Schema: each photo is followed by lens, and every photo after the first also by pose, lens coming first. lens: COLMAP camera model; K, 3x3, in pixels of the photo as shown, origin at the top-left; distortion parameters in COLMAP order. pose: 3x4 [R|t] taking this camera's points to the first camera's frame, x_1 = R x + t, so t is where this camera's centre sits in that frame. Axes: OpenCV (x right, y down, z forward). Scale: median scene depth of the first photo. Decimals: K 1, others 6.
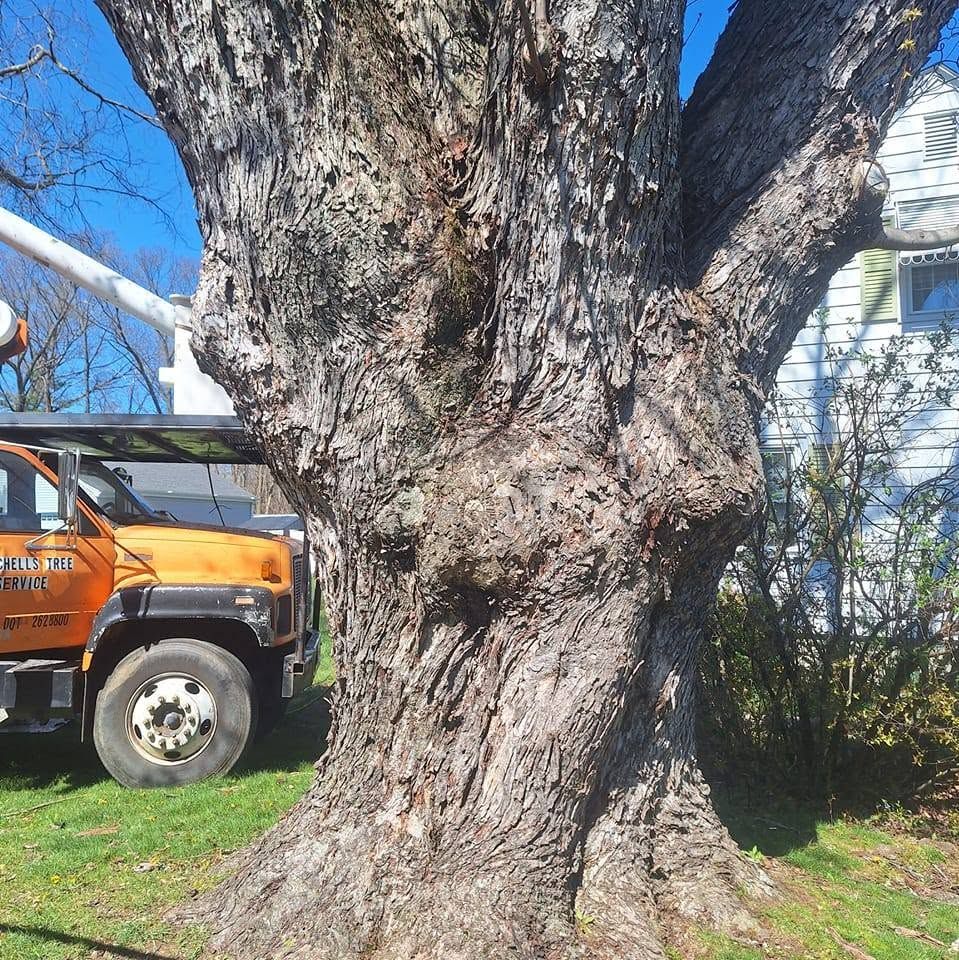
lens RADIAL K [[879.8, 0, 479.6], [0, 879.8, 475.6], [0, 0, 1]] dist [0.087374, -0.085413]
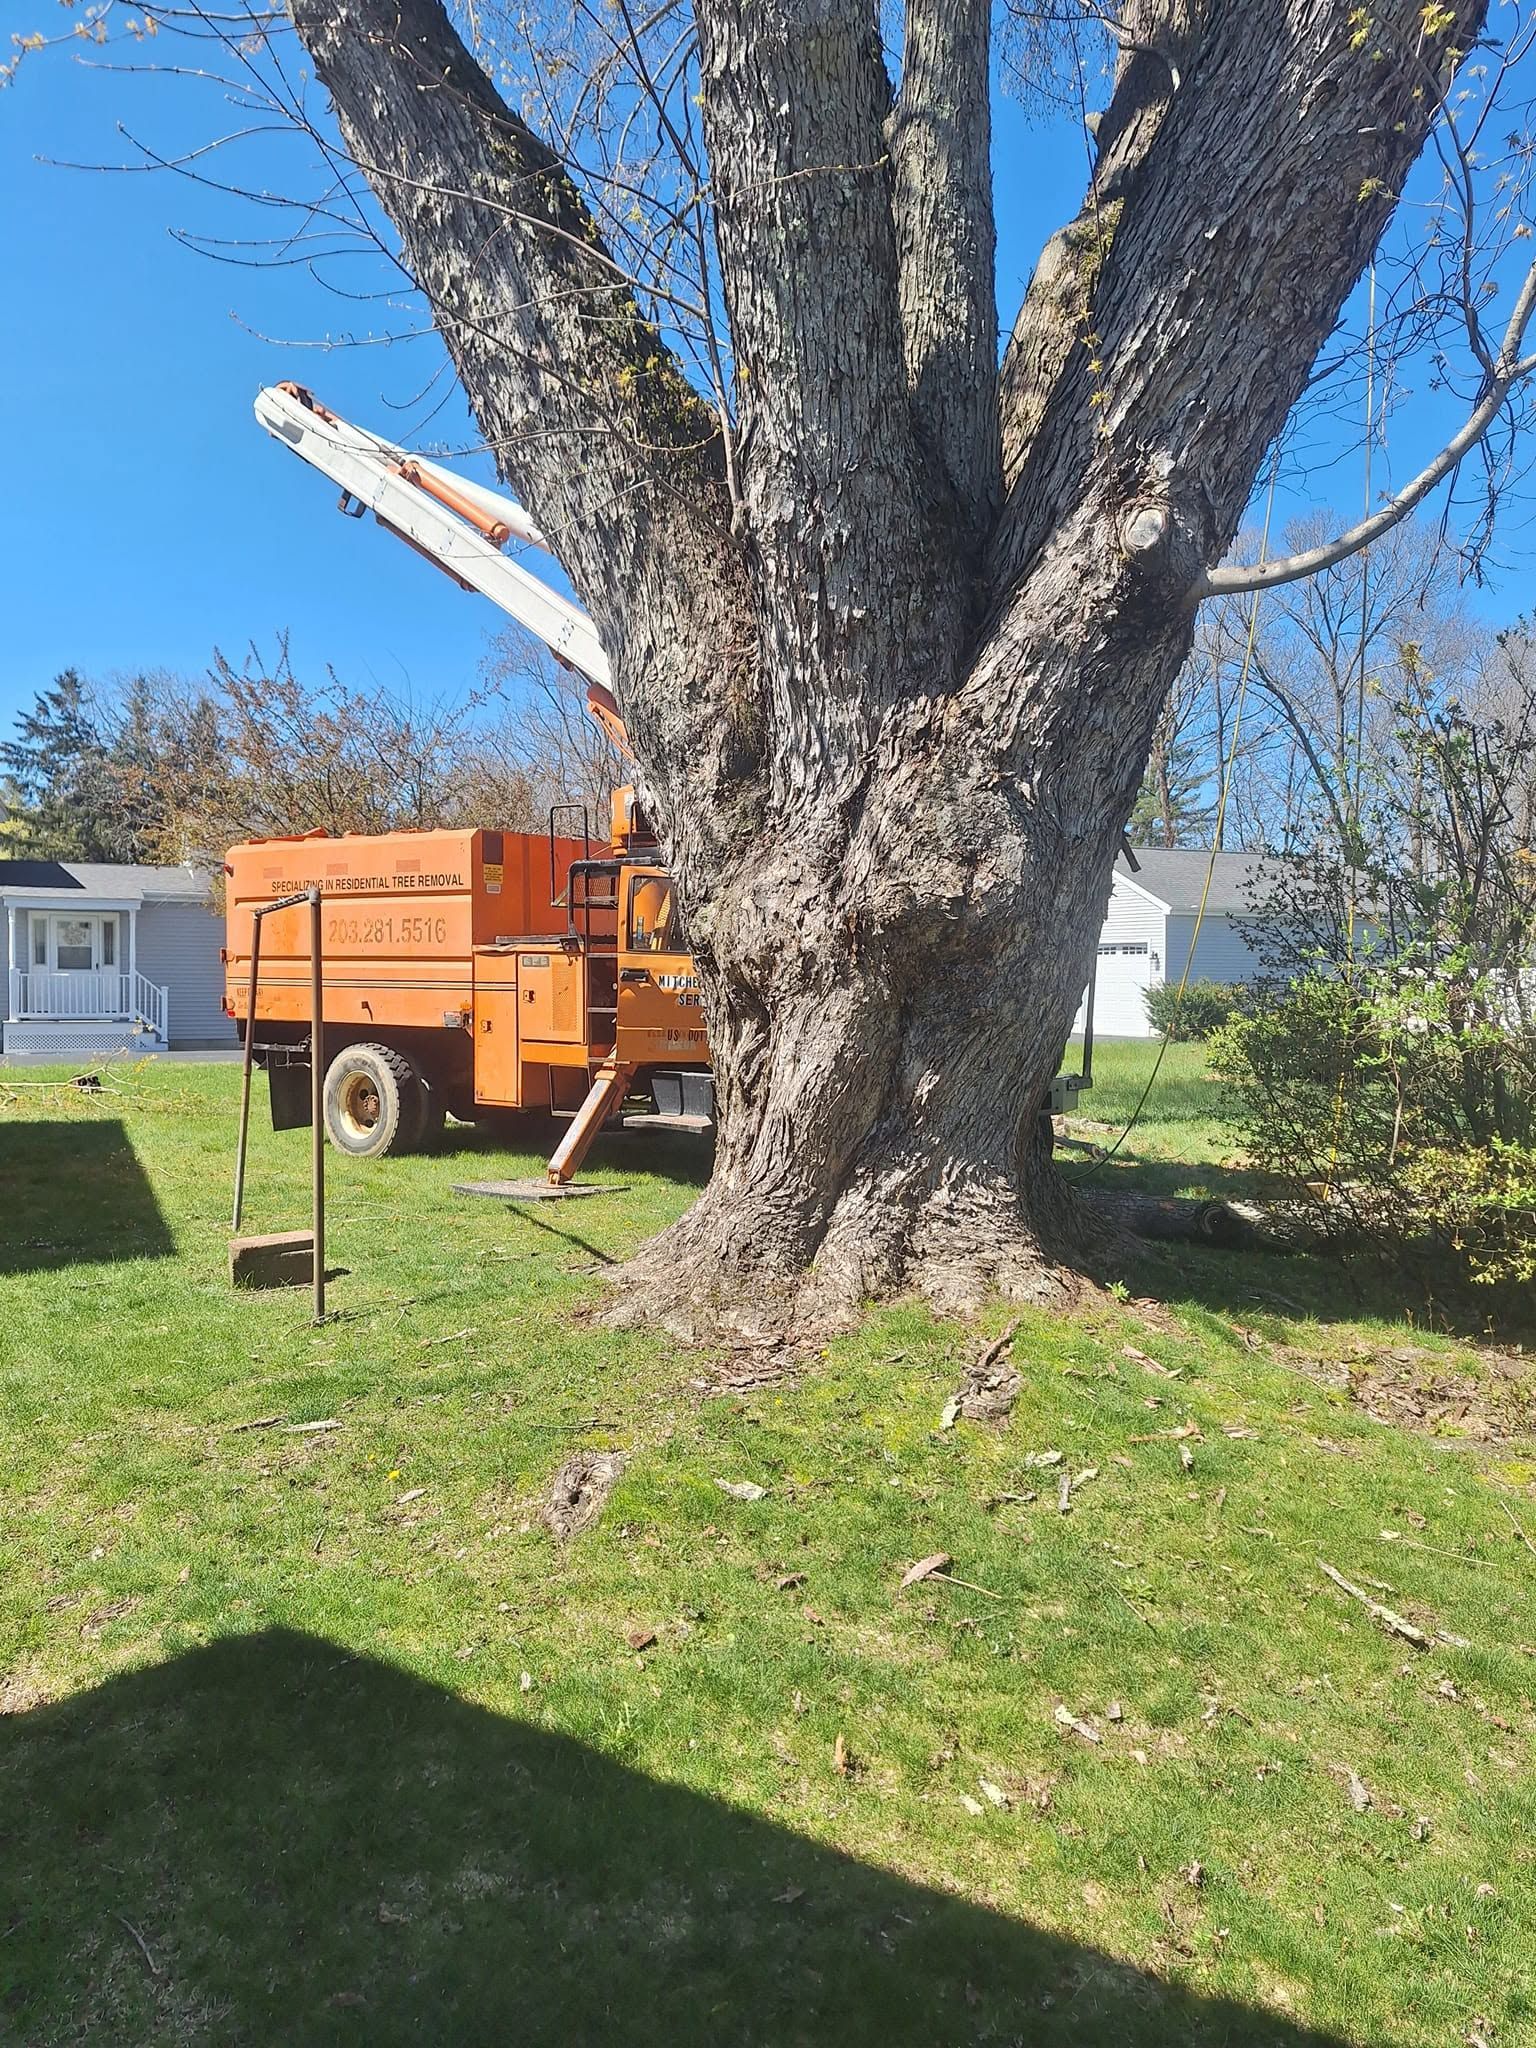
lens RADIAL K [[1404.9, 0, 756.7], [0, 1404.9, 1017.5], [0, 0, 1]] dist [0.065576, -0.069215]
pose [[0.722535, 0.022303, -0.690975, 1.291926], [0.043070, 0.996086, 0.077188, 0.023236], [0.689991, -0.085531, 0.718746, -0.348008]]
